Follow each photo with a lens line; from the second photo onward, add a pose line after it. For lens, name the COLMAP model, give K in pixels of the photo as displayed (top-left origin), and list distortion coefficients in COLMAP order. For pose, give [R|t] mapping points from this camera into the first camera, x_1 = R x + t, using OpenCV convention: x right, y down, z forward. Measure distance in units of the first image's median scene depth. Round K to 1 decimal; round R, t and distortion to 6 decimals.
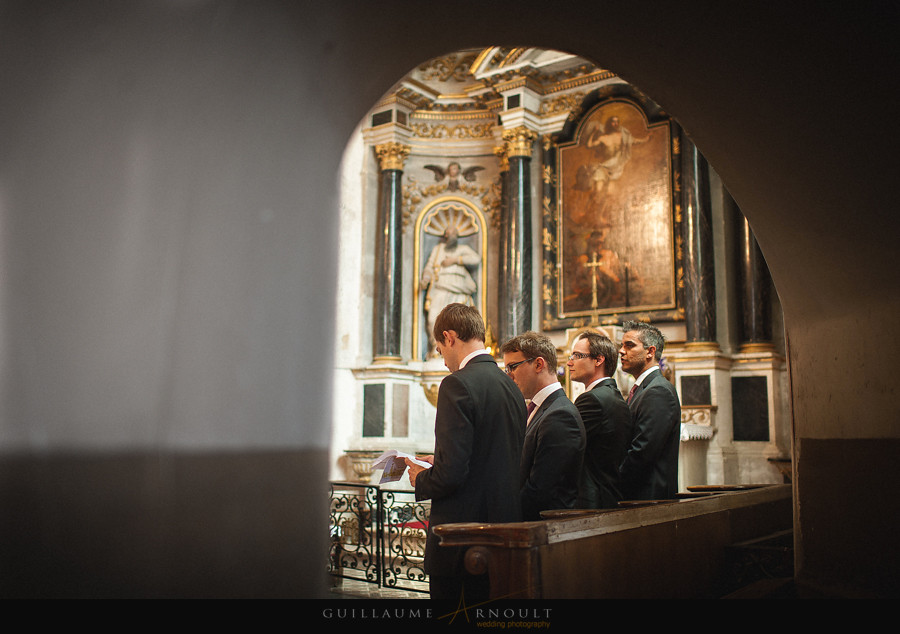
lens RADIAL K [[965.3, 0, 433.4], [0, 965.3, 292.3], [0, 0, 1]] dist [-0.066531, 0.001574]
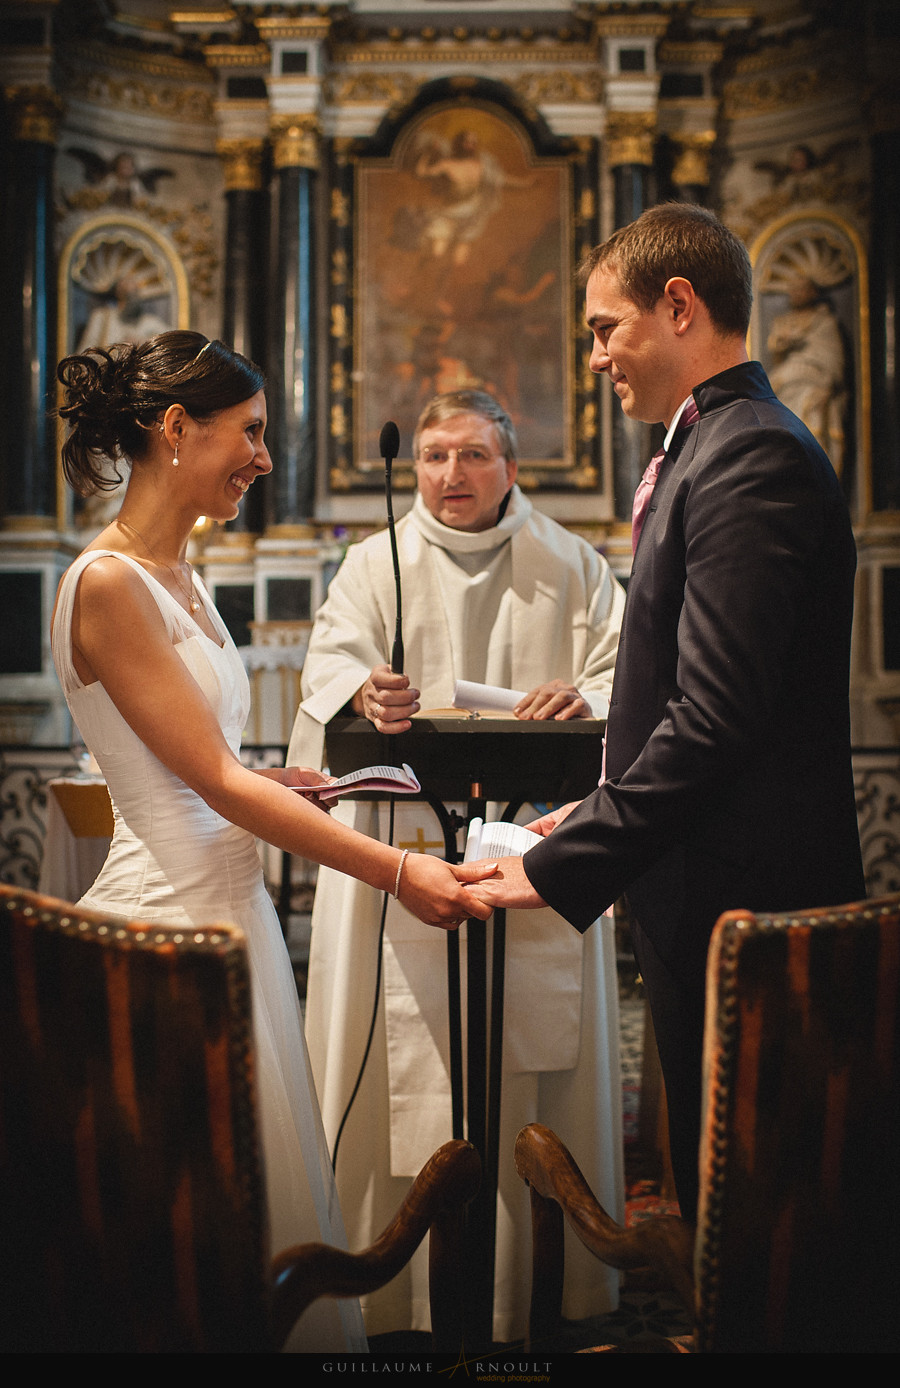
lens RADIAL K [[1529.5, 0, 465.5], [0, 1529.5, 695.6], [0, 0, 1]] dist [-0.073796, 0.014445]
pose [[0.764903, -0.016129, 0.643944, -0.407455], [-0.086261, 0.988117, 0.127214, 0.039431], [-0.638344, -0.152853, 0.754422, 0.247209]]
